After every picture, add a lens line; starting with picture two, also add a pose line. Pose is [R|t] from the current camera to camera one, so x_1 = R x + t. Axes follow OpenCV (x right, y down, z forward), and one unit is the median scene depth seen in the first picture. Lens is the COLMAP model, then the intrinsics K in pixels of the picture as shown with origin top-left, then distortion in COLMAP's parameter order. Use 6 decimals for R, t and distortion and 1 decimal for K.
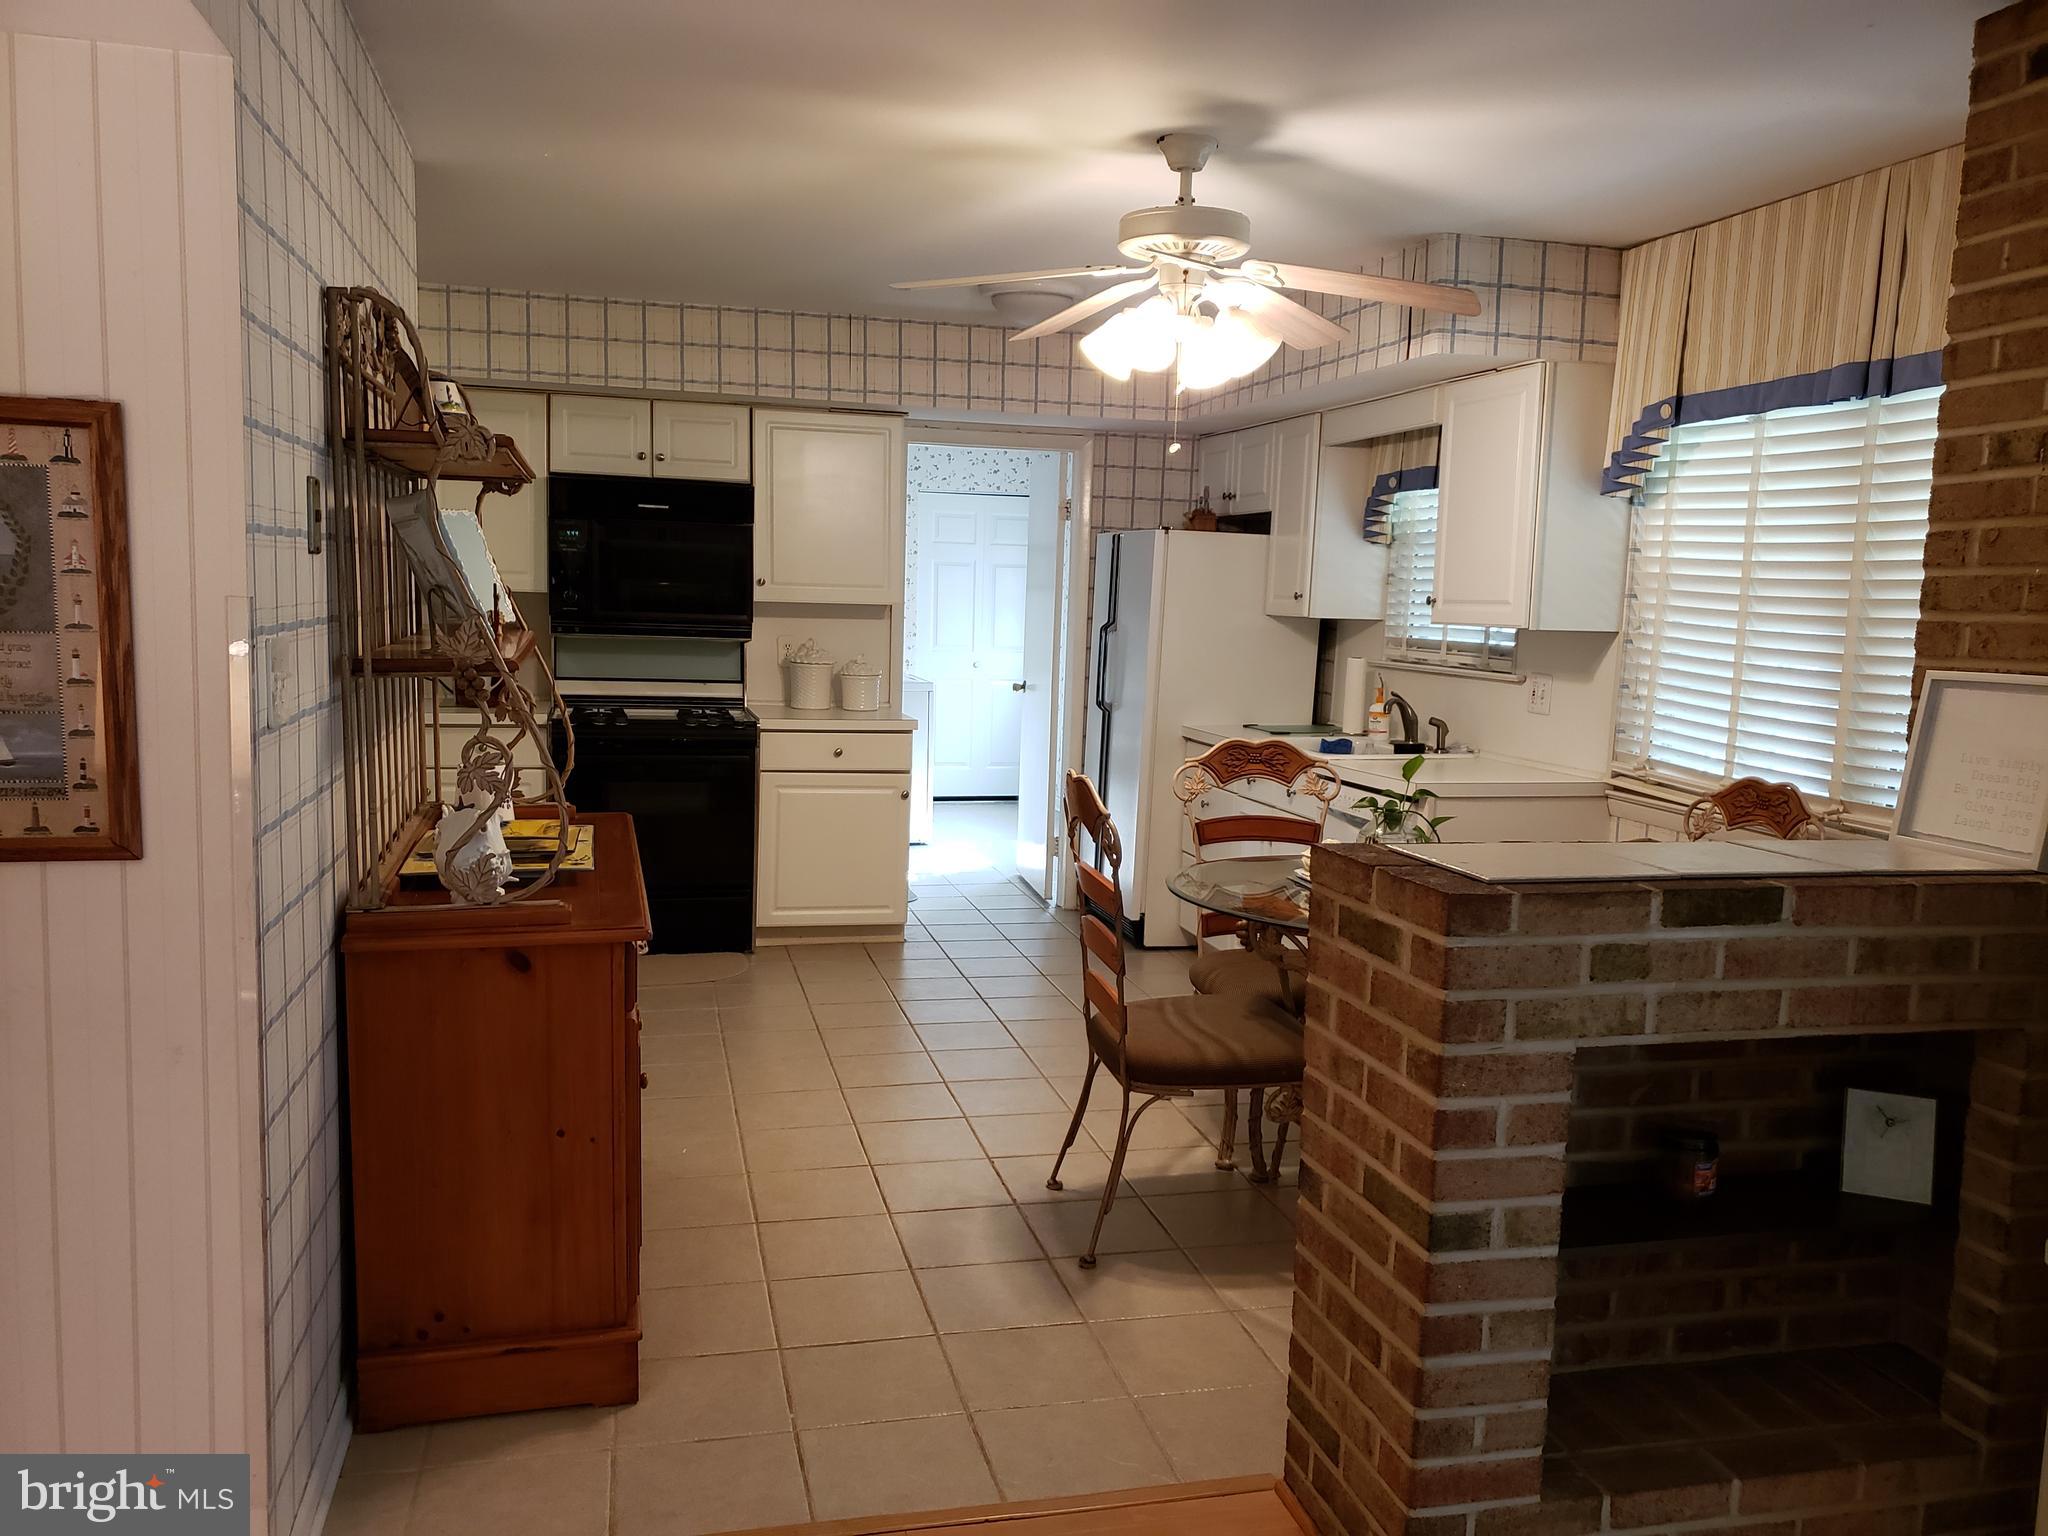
lens RADIAL K [[1590.0, 0, 1024.0], [0, 1590.0, 768.0], [0, 0, 1]] dist [0.033302, -0.000250]
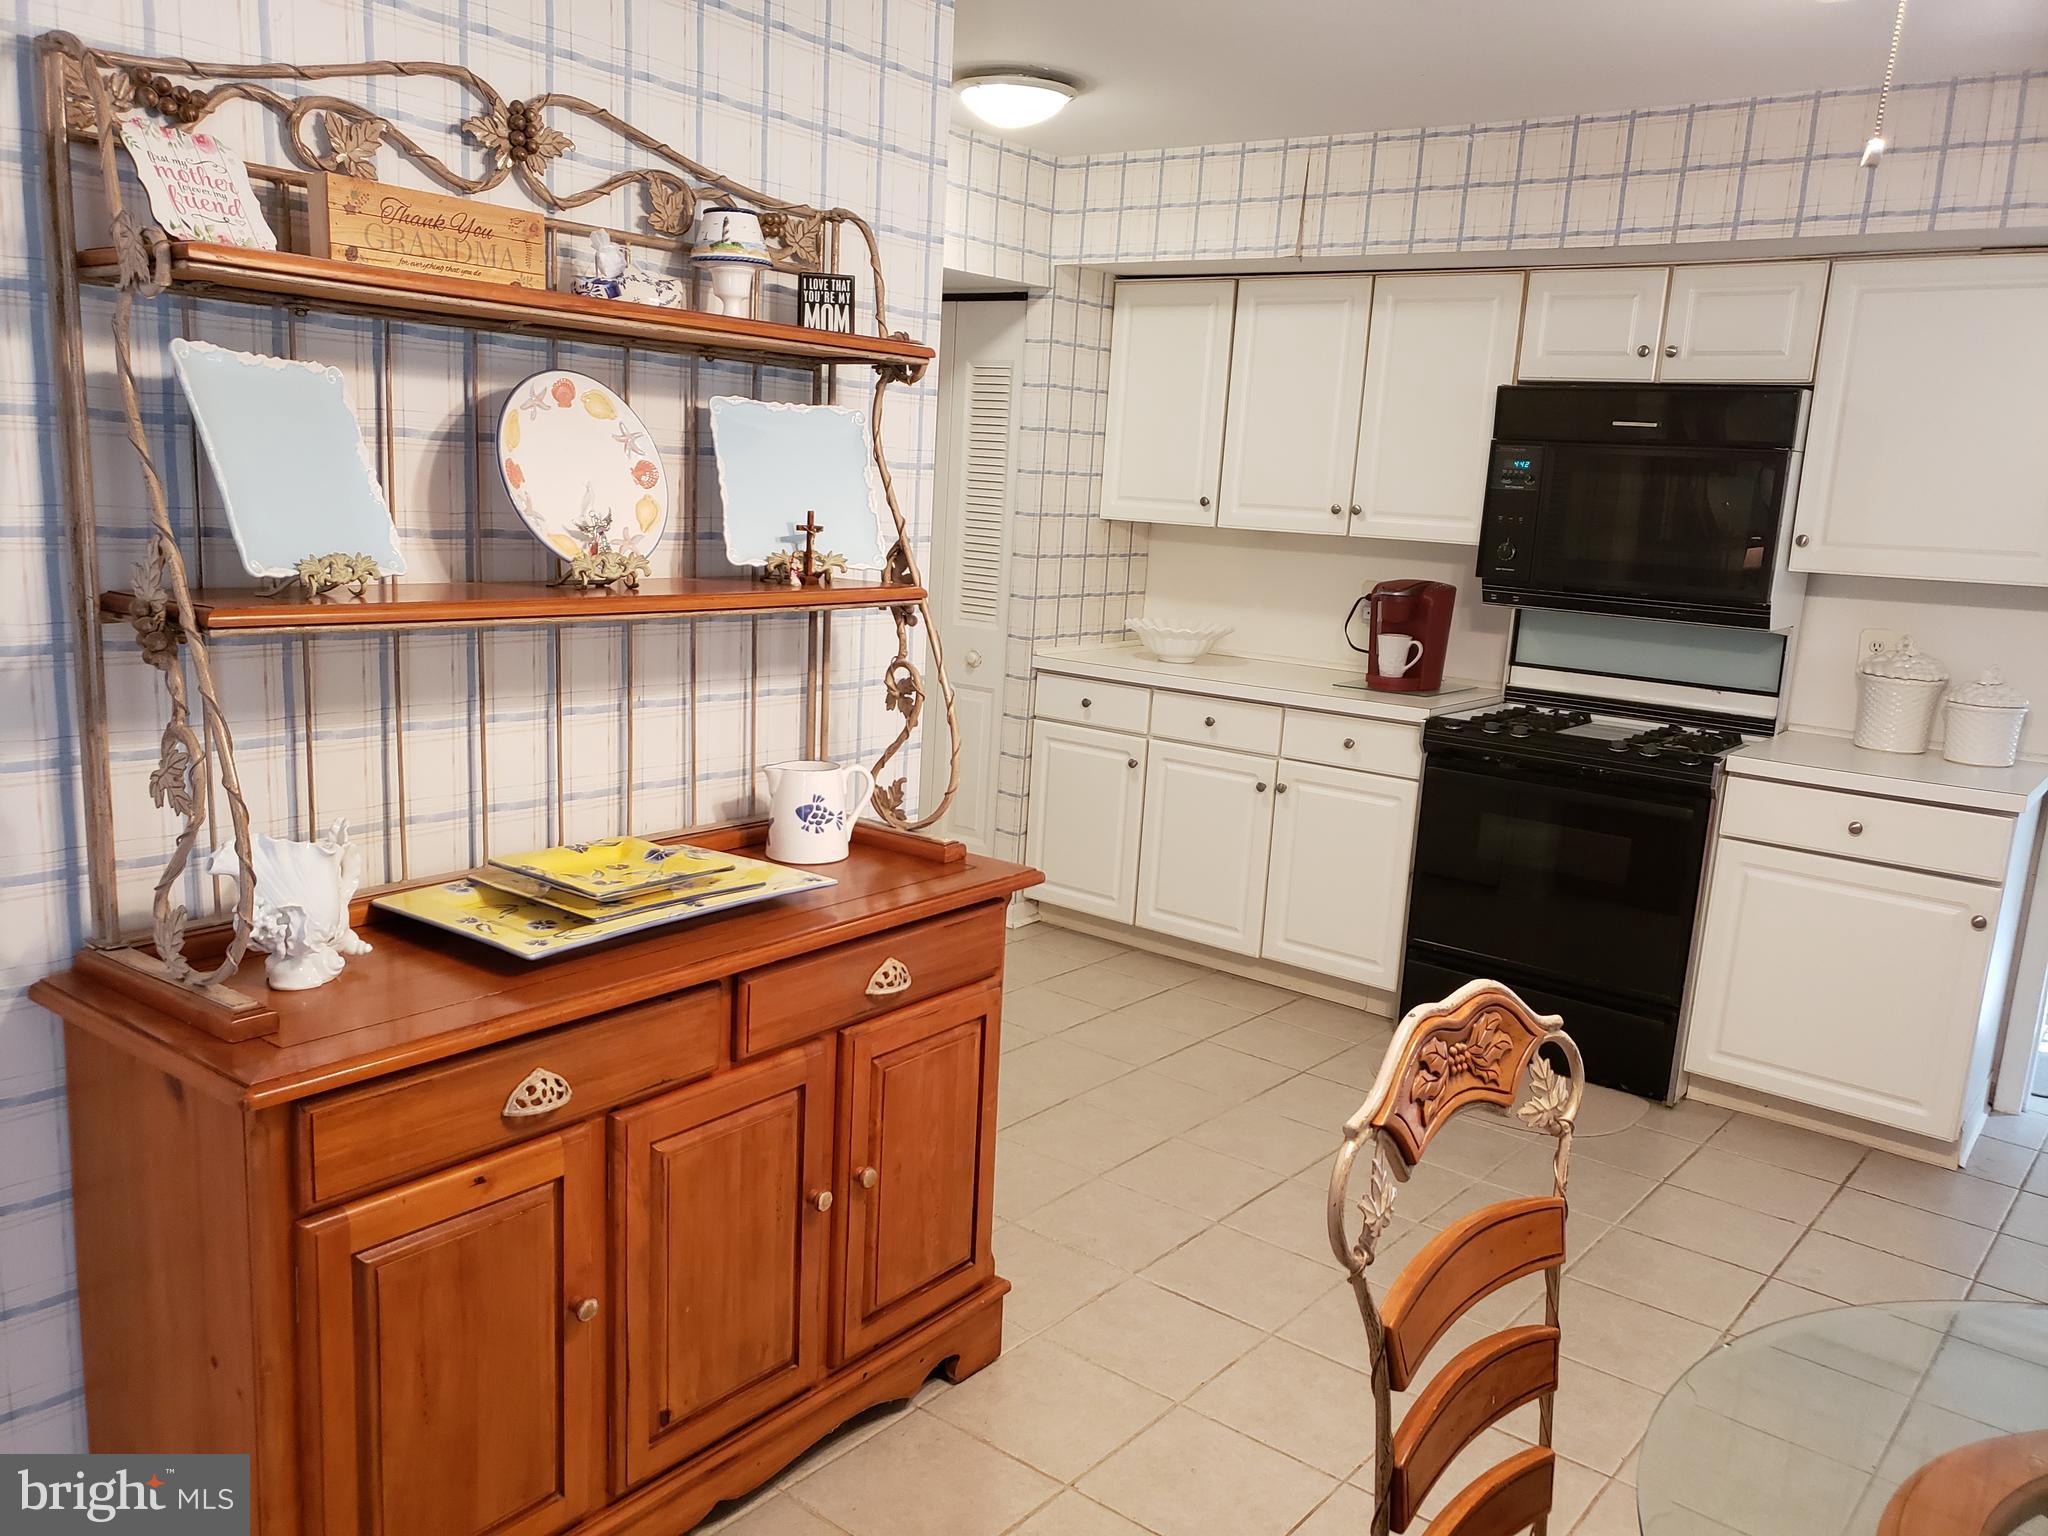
lens RADIAL K [[1590.0, 0, 1024.0], [0, 1590.0, 768.0], [0, 0, 1]] dist [0.033302, -0.000250]
pose [[0.611309, 0.148786, -0.777280, 0.159447], [-0.129019, 0.987765, 0.087606, -0.045146], [0.780804, 0.046729, 0.623026, 0.377058]]
